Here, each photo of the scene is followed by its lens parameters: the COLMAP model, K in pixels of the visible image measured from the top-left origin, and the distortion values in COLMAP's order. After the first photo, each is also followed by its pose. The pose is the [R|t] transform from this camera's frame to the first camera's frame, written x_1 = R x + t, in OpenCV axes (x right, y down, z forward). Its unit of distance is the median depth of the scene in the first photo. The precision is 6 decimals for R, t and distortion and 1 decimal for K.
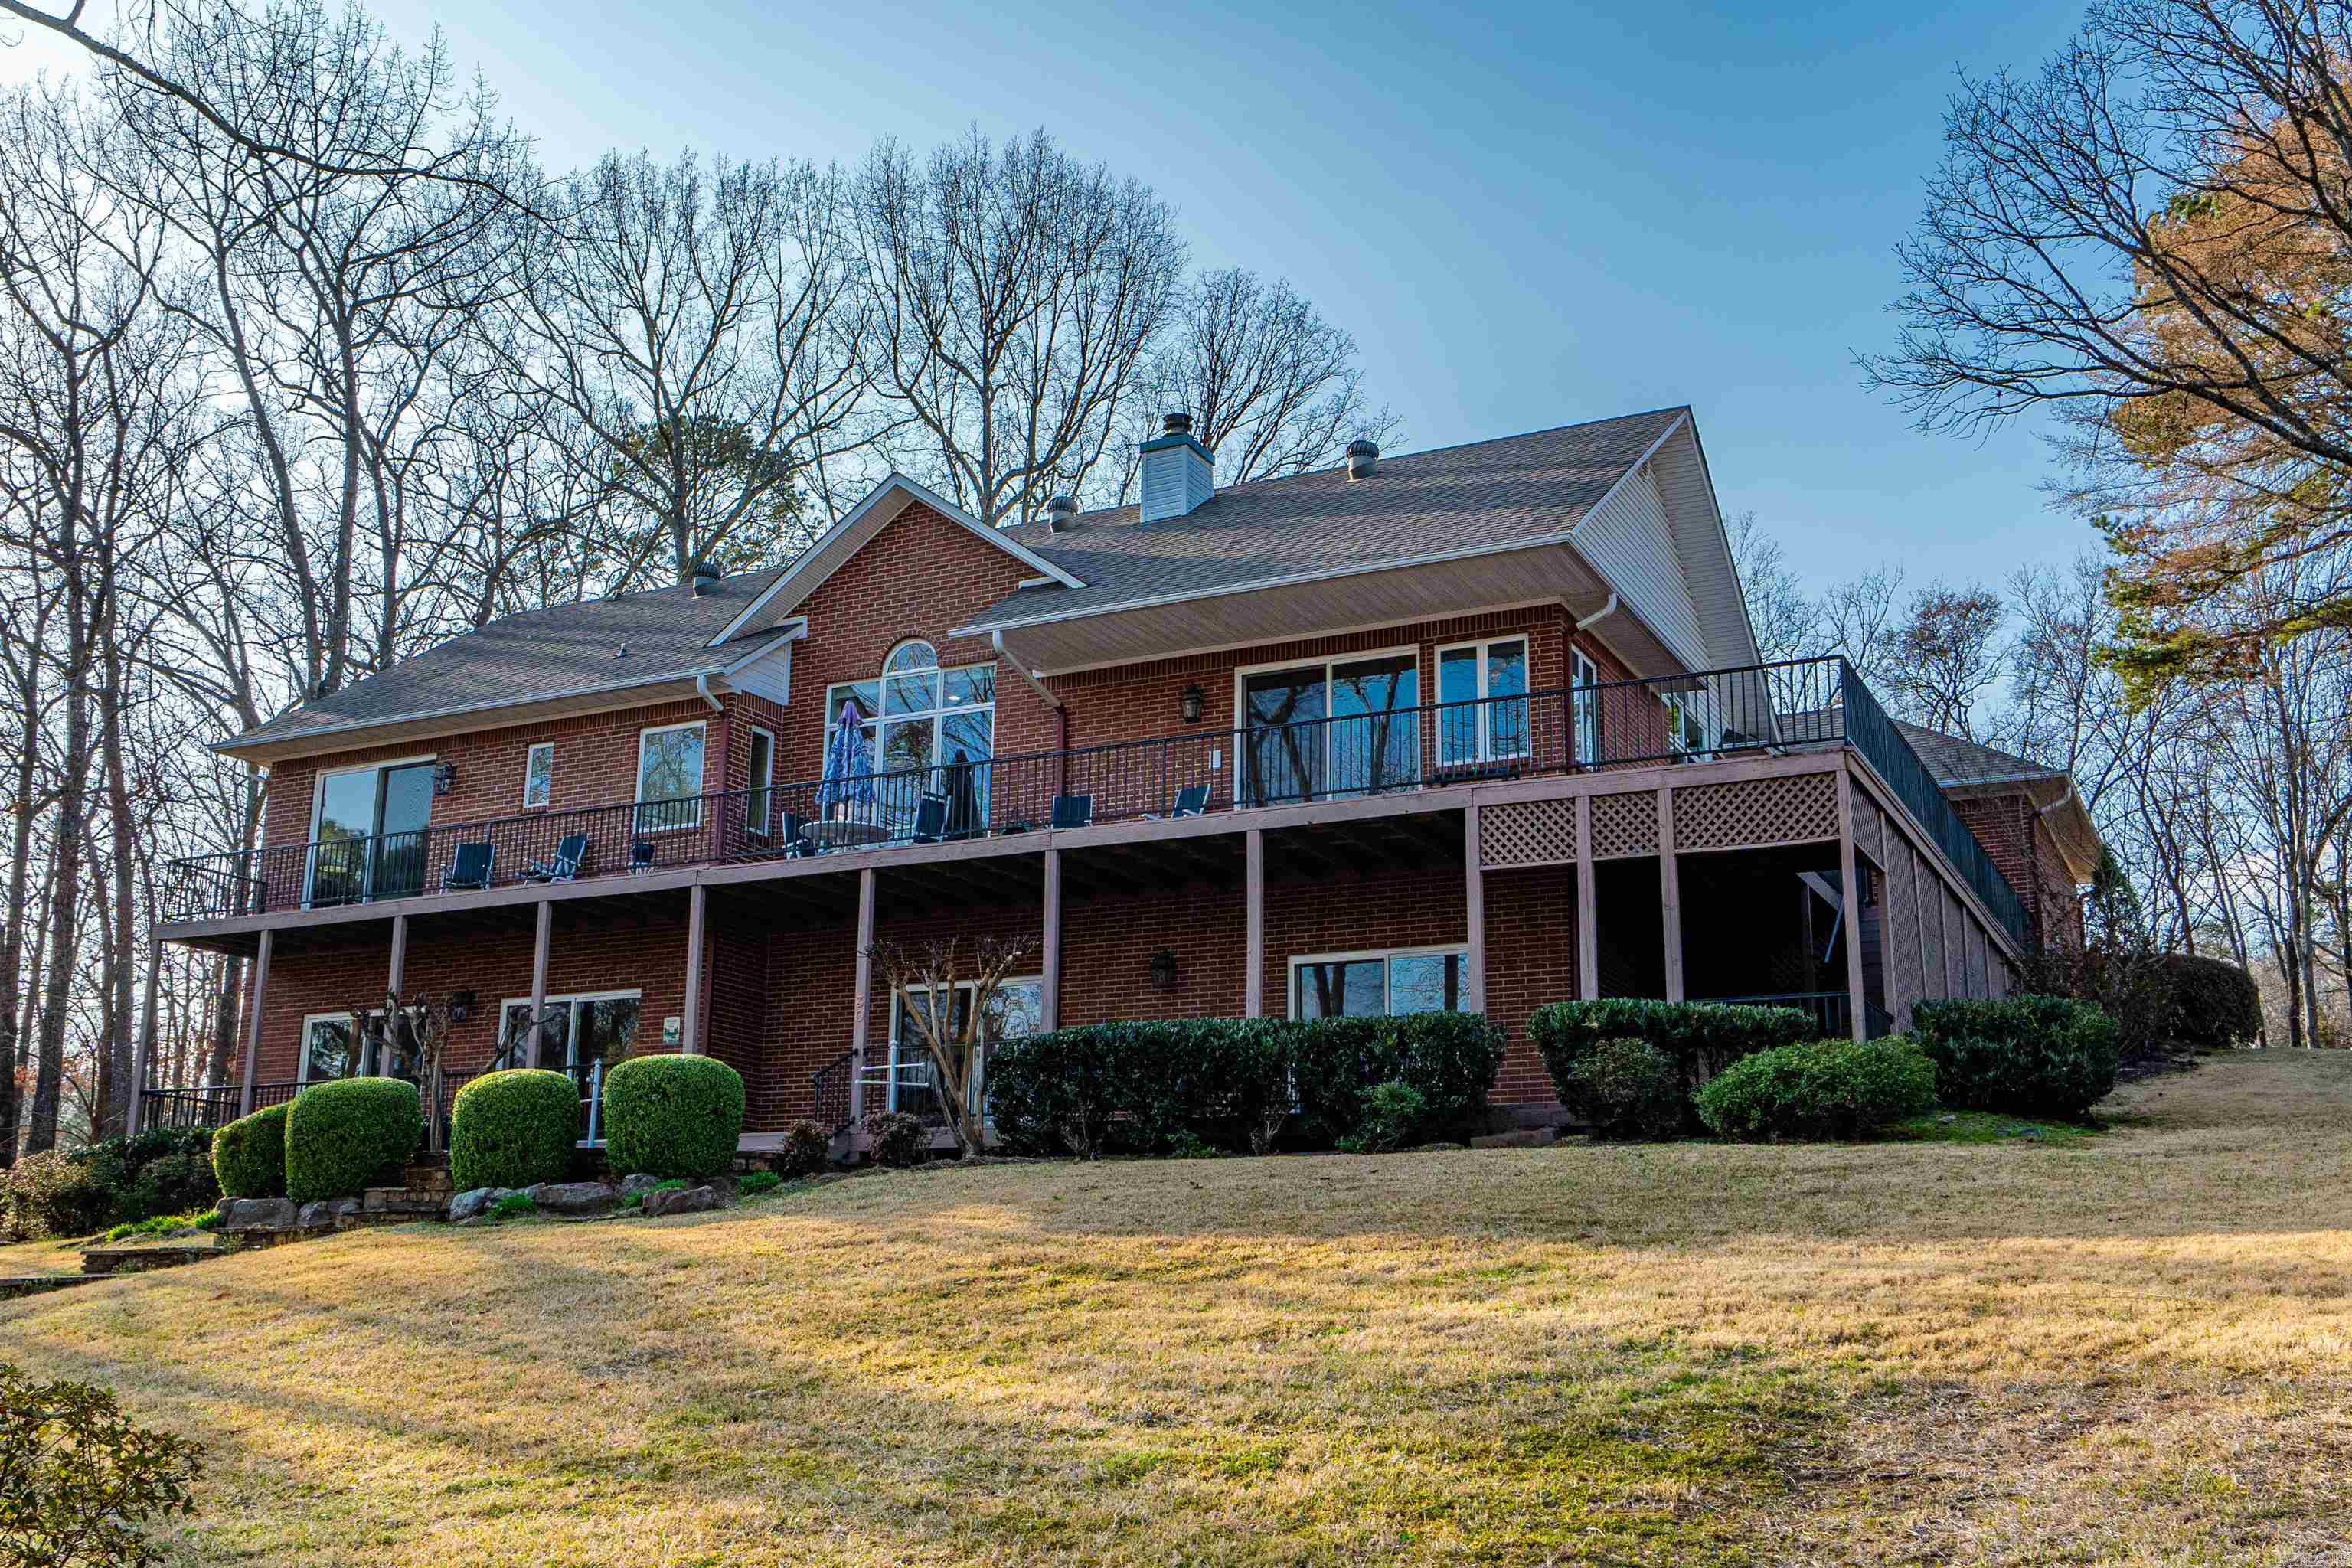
lens RADIAL K [[2226.8, 0, 1180.2], [0, 2226.8, 785.9], [0, 0, 1]] dist [-0.056617, 0.000000]
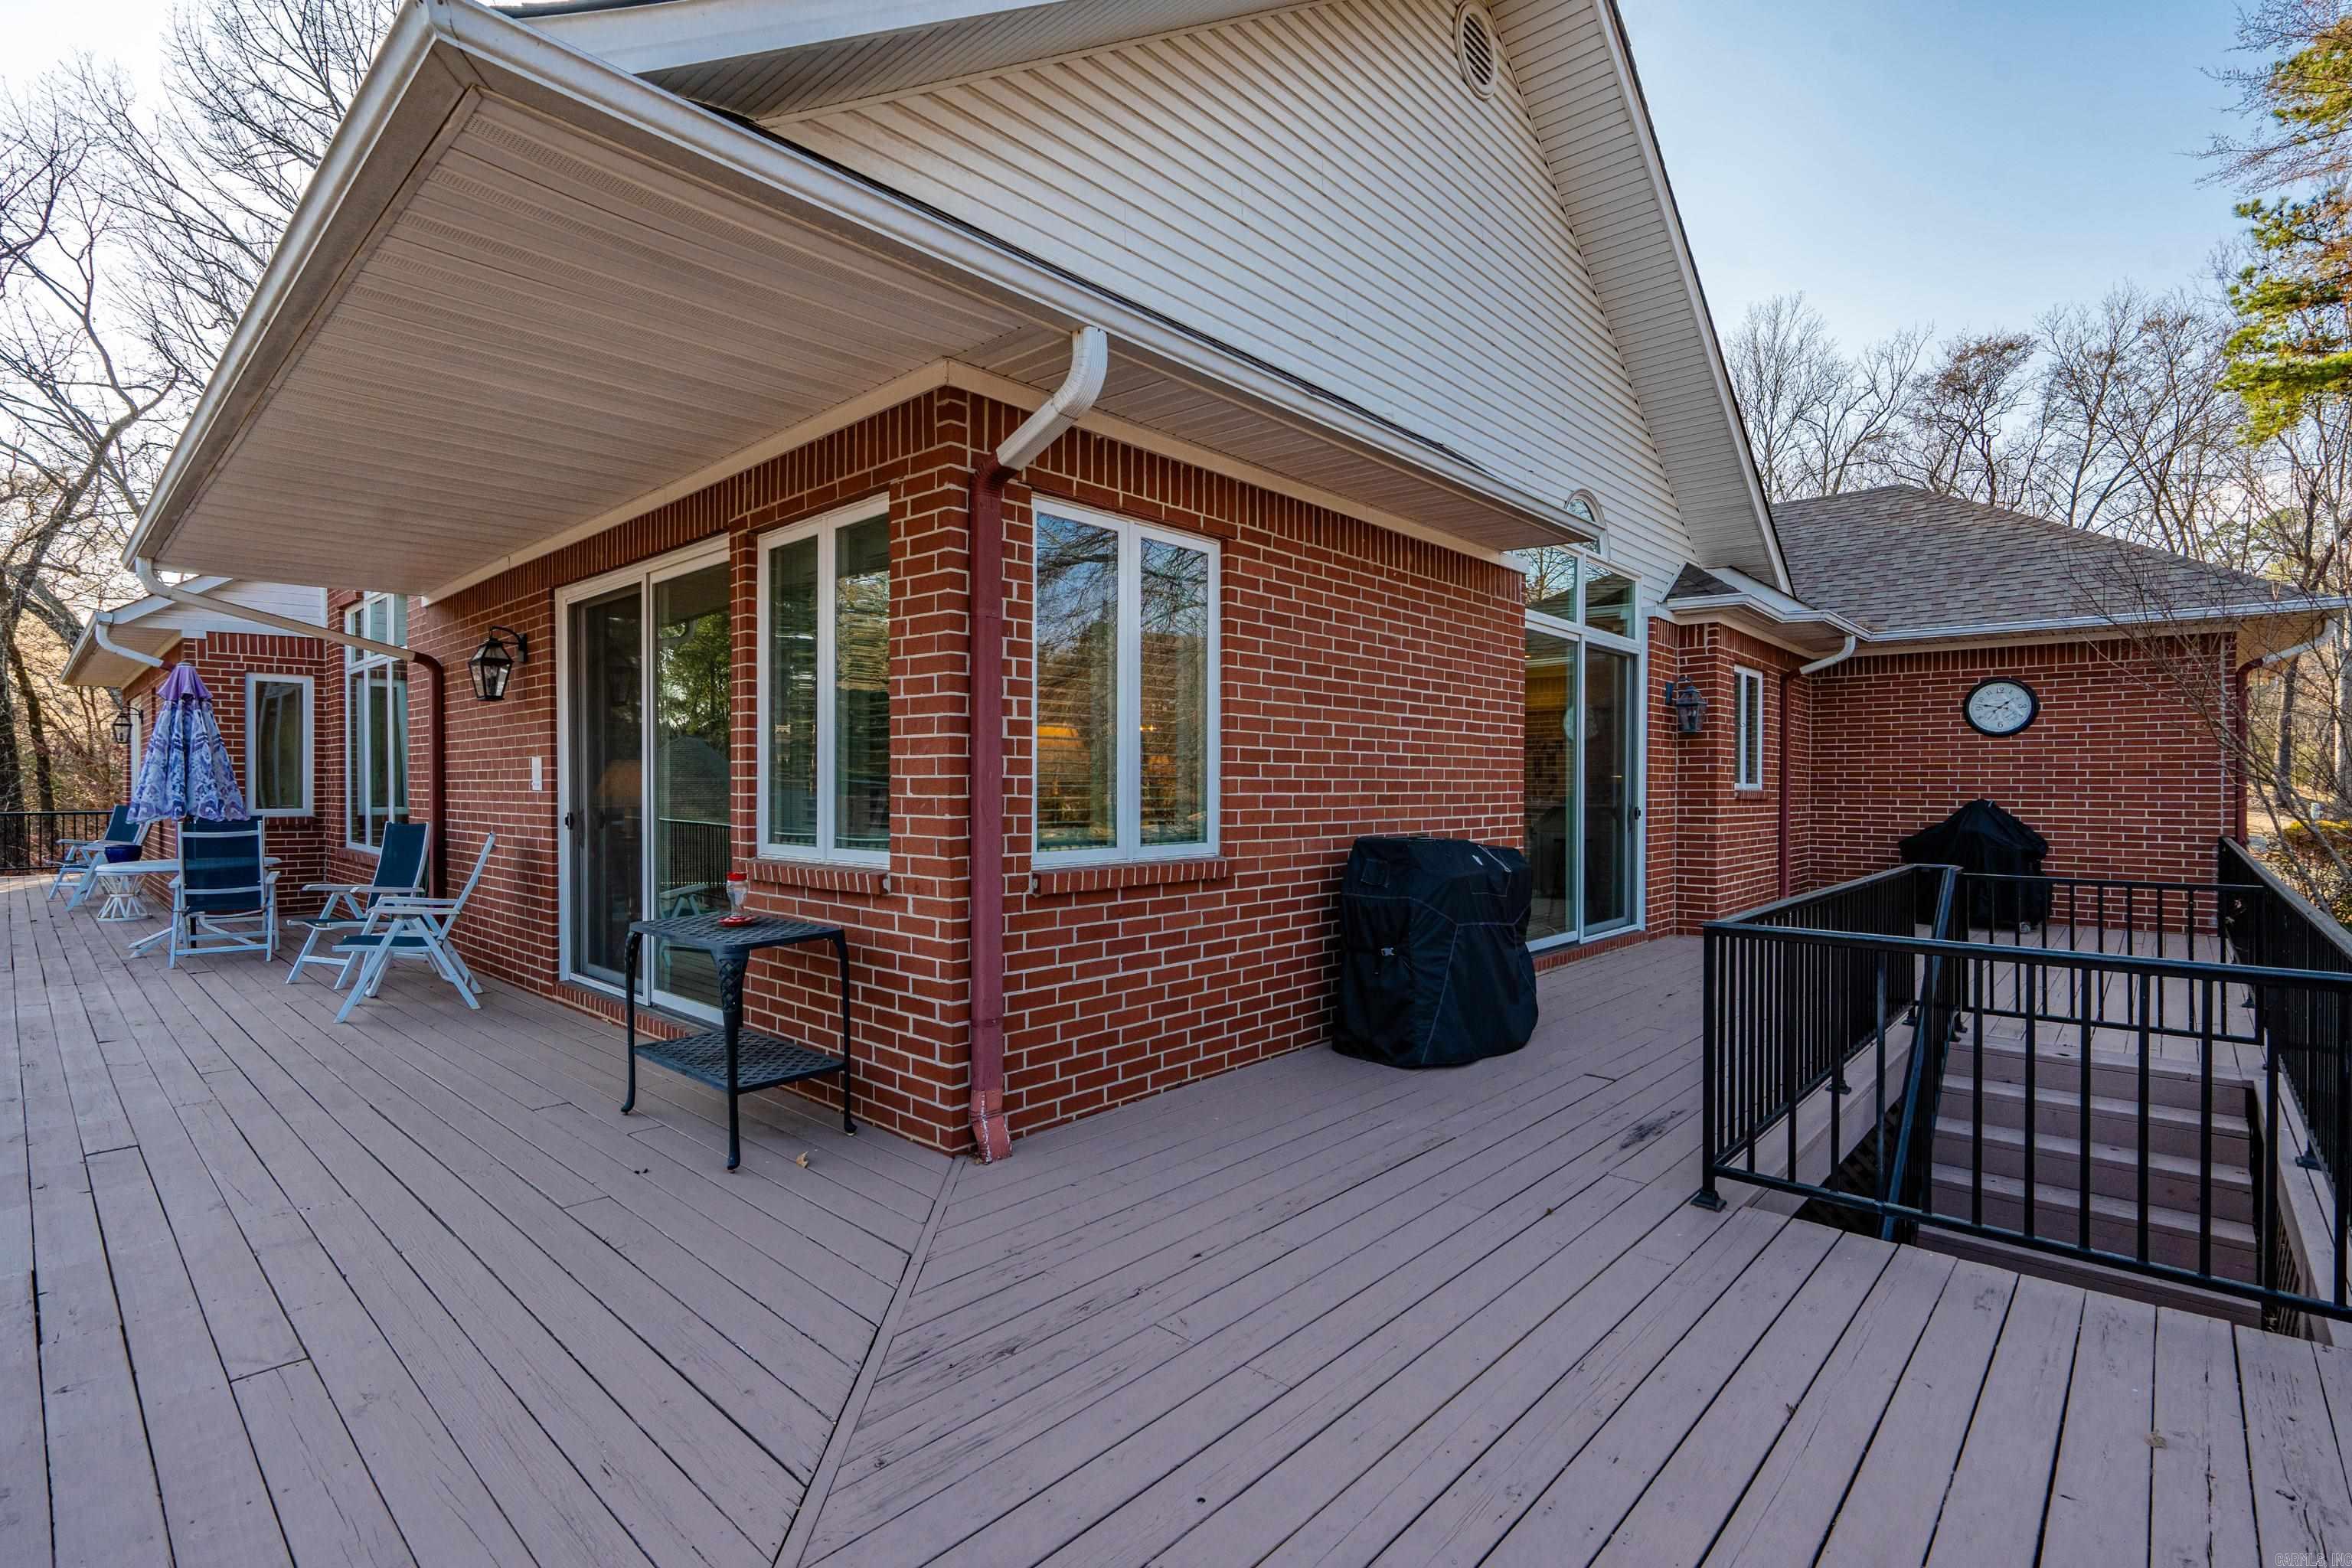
lens RADIAL K [[1075.5, 0, 1173.6], [0, 1075.5, 784.2], [0, 0, 1]] dist [0.001472, -0.000110]
pose [[0.963686, -0.009222, -0.266880, 0.085234], [0.073592, 0.969875, 0.232221, -0.021515], [0.256698, -0.243428, 0.935333, 0.302628]]
